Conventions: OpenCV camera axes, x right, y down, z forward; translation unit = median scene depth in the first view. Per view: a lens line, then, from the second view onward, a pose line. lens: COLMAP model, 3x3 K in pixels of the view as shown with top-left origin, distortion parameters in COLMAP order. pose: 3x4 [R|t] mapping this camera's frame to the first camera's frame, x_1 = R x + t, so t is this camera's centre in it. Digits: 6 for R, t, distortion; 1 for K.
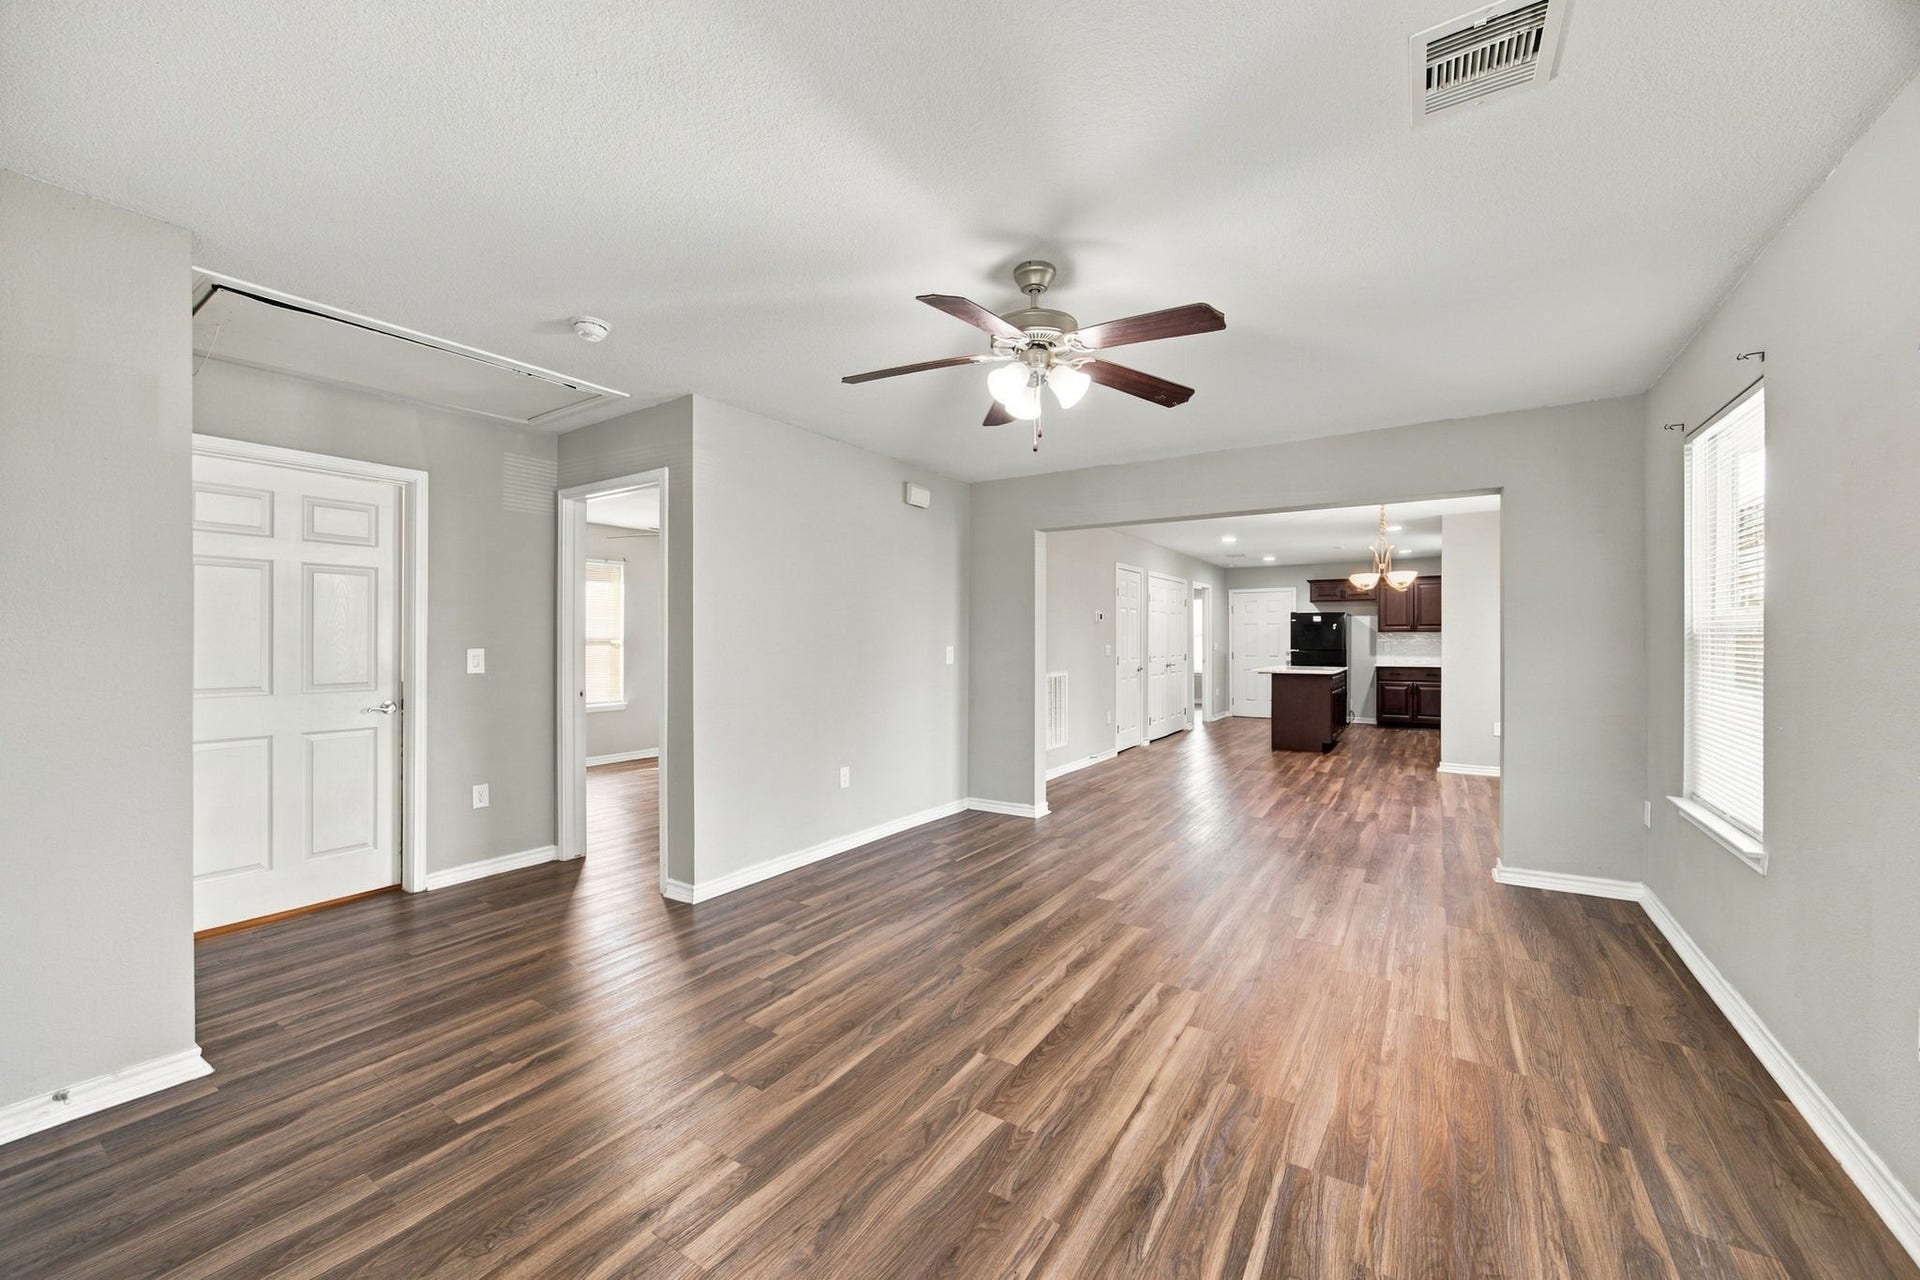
lens RADIAL K [[743.9, 0, 954.0], [0, 743.9, 640.0], [0, 0, 1]] dist [-0.020557, 0.010457]
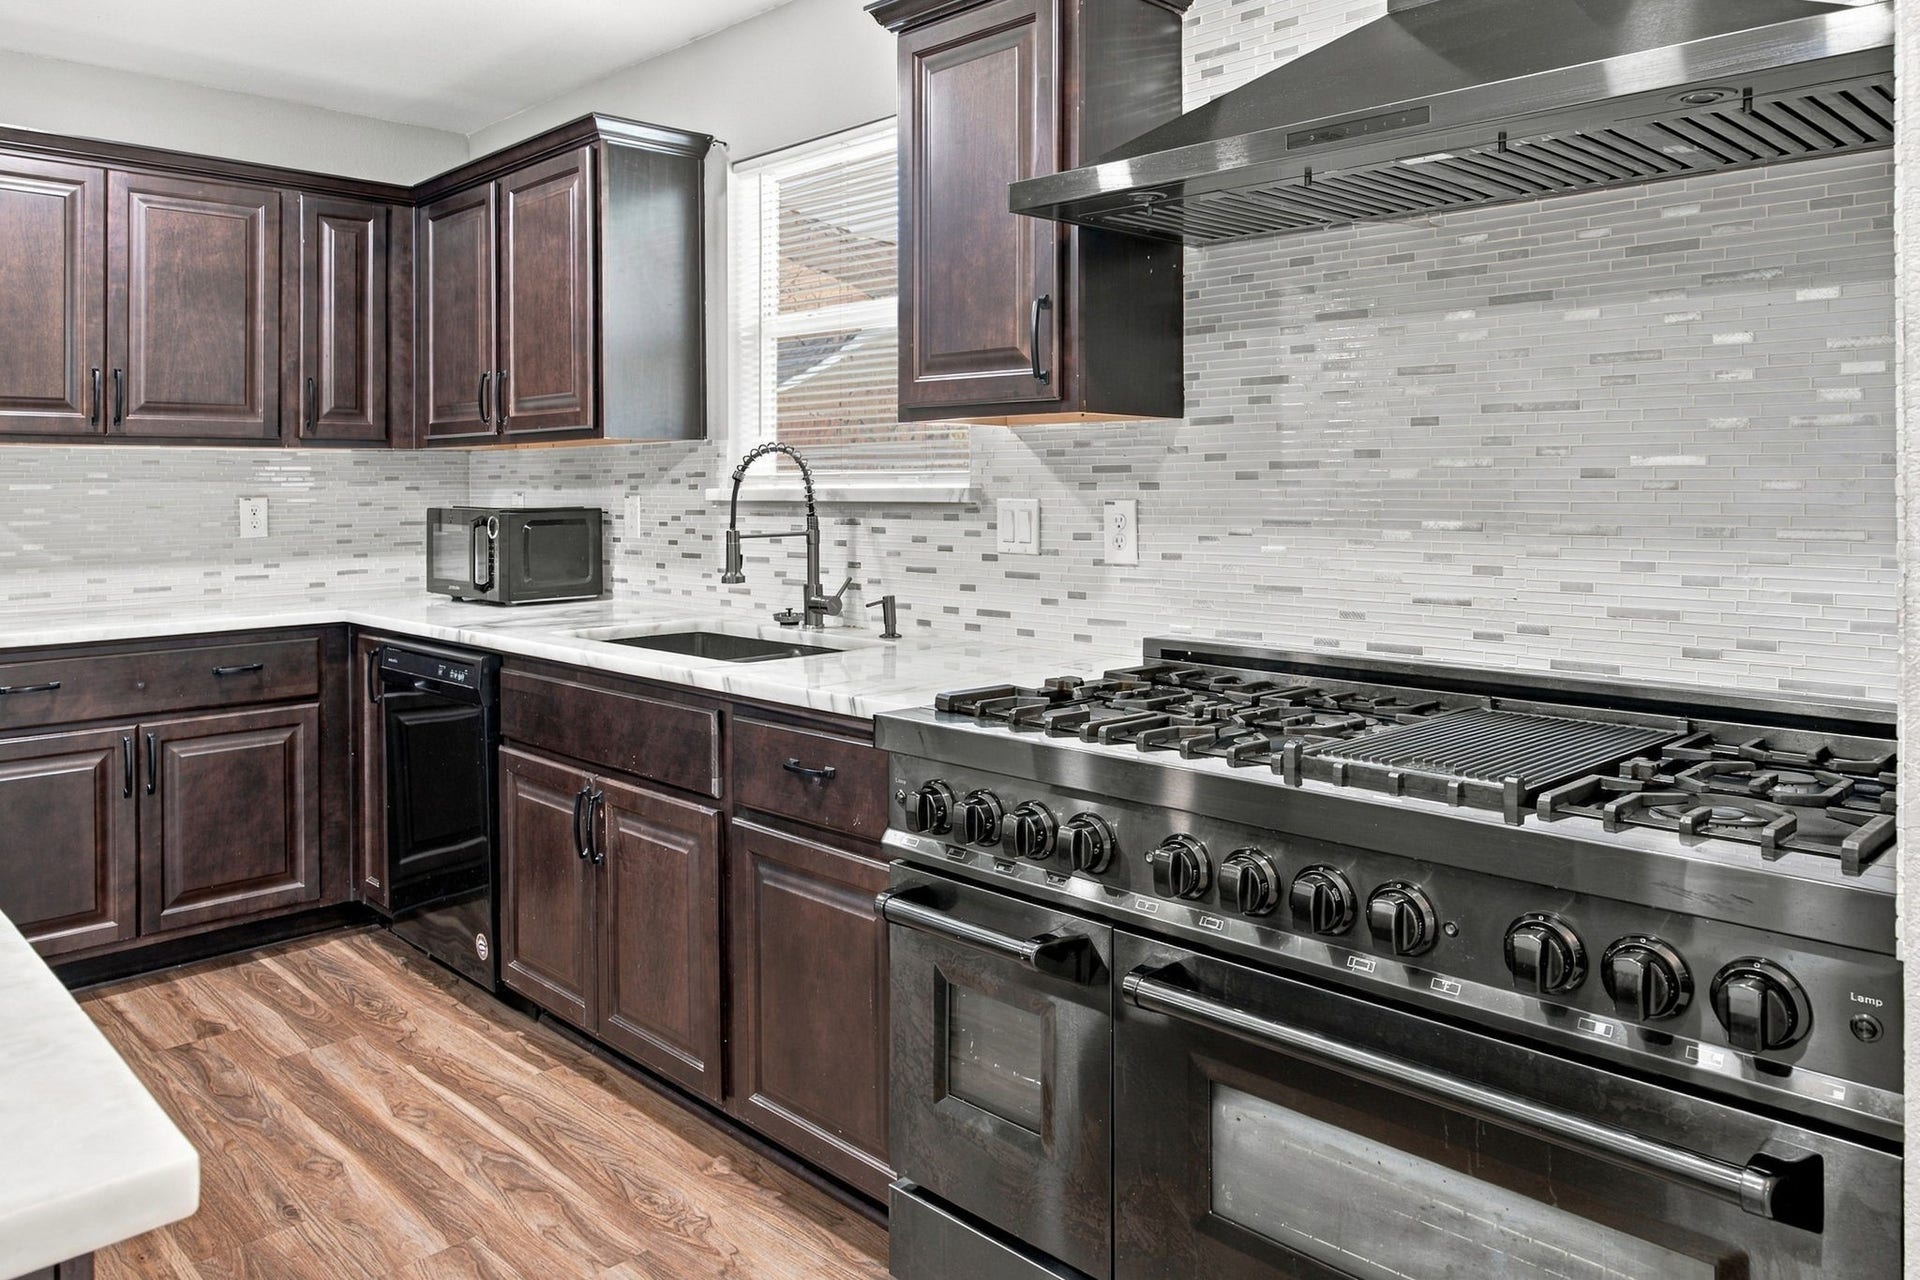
lens RADIAL K [[1367.5, 0, 910.5], [0, 1367.5, 480.5], [0, 0, 1]] dist [-0.003079, -0.001701]
pose [[0.228348, -0.001849, 0.973578, 0.465294], [0.003654, 0.999993, 0.001042, -0.000803], [-0.973573, 0.003319, 0.228353, 1.009377]]
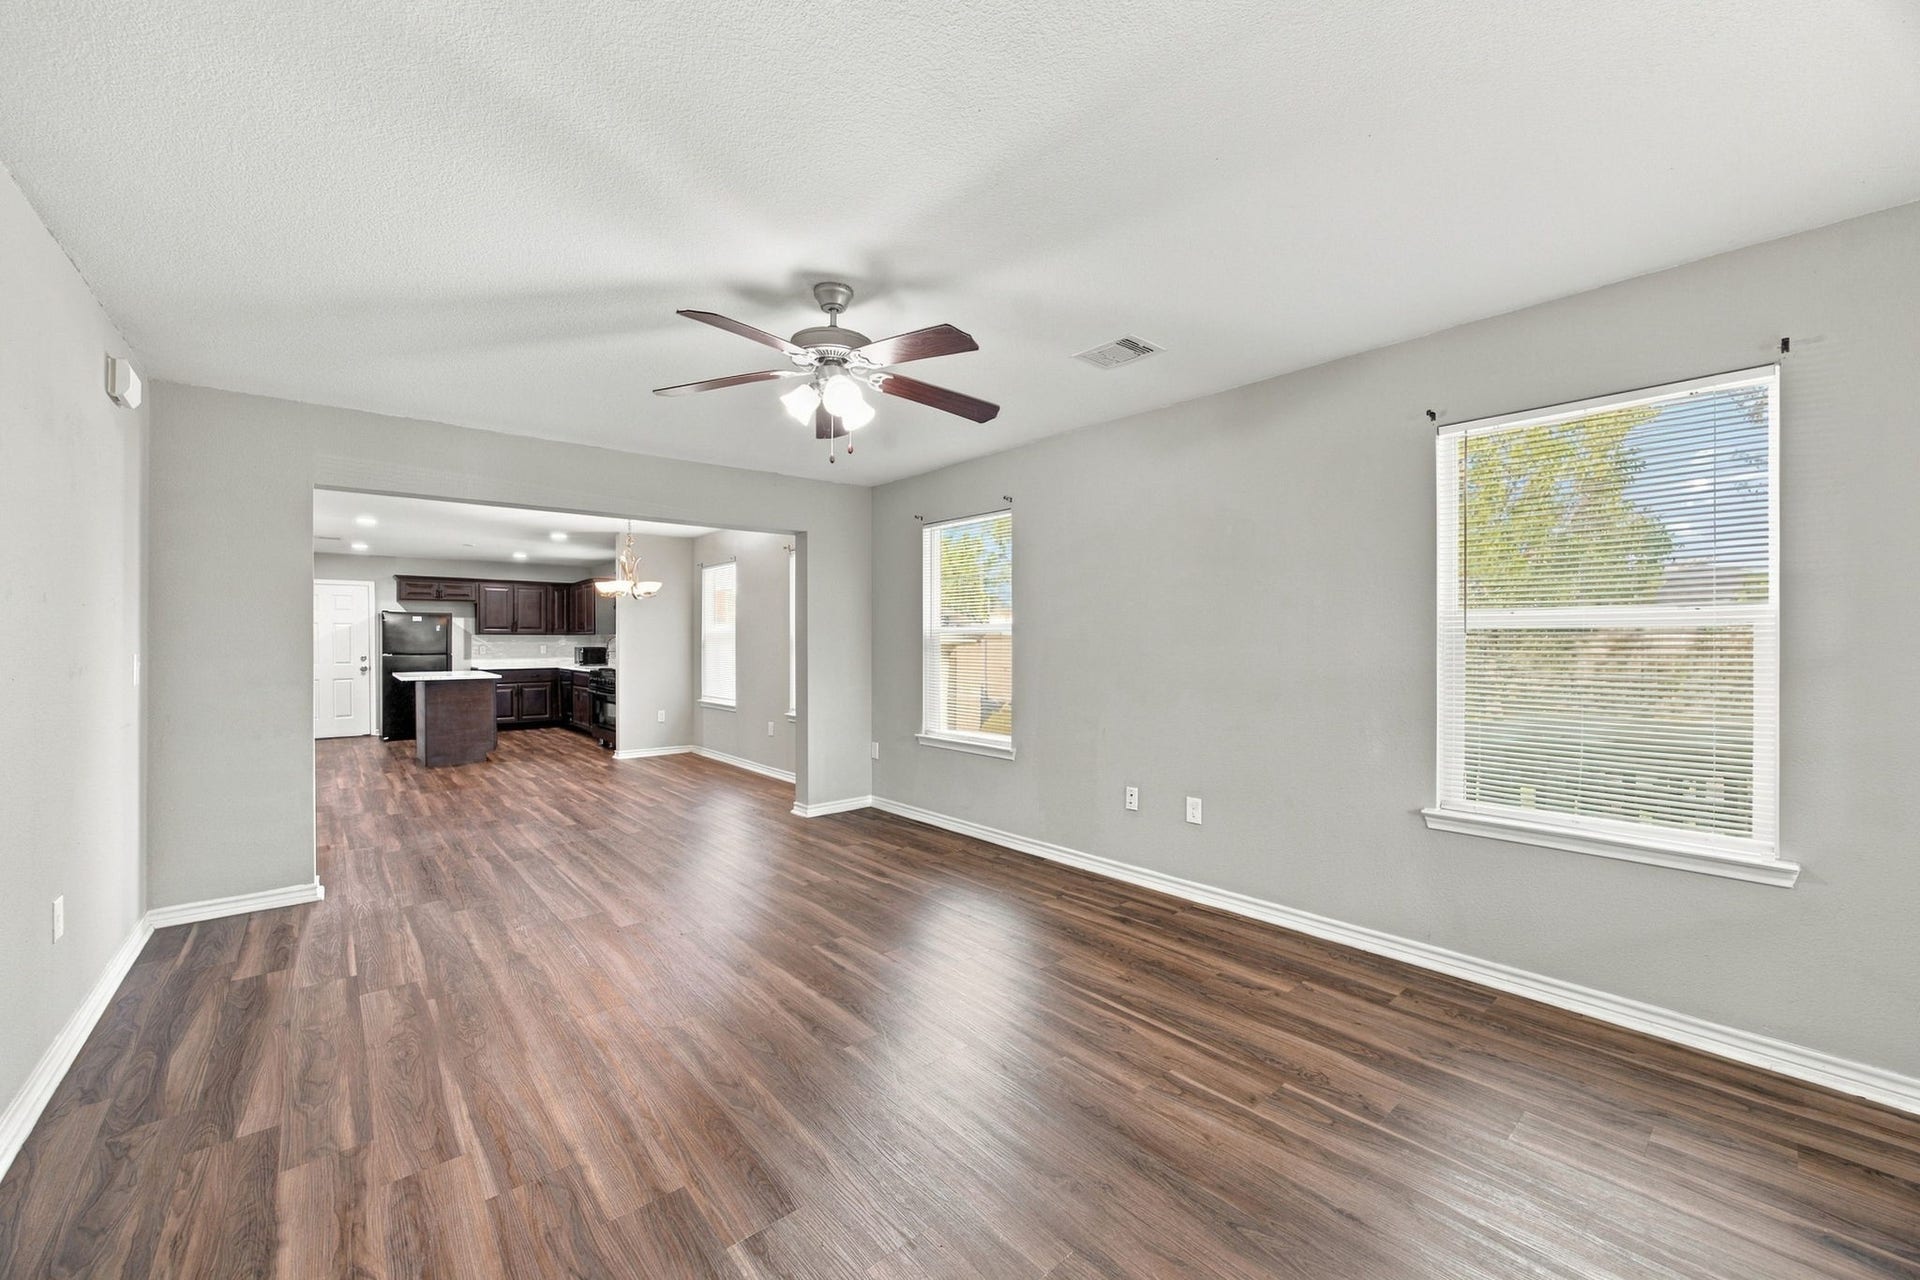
lens RADIAL K [[743.9, 0, 954.0], [0, 743.9, 640.0], [0, 0, 1]] dist [-0.020557, 0.010457]
pose [[0.296268, 0.000376, 0.955105, -0.246396], [0.002801, 0.999995, -0.001263, -0.000346], [-0.955101, 0.003049, 0.296266, 0.153862]]
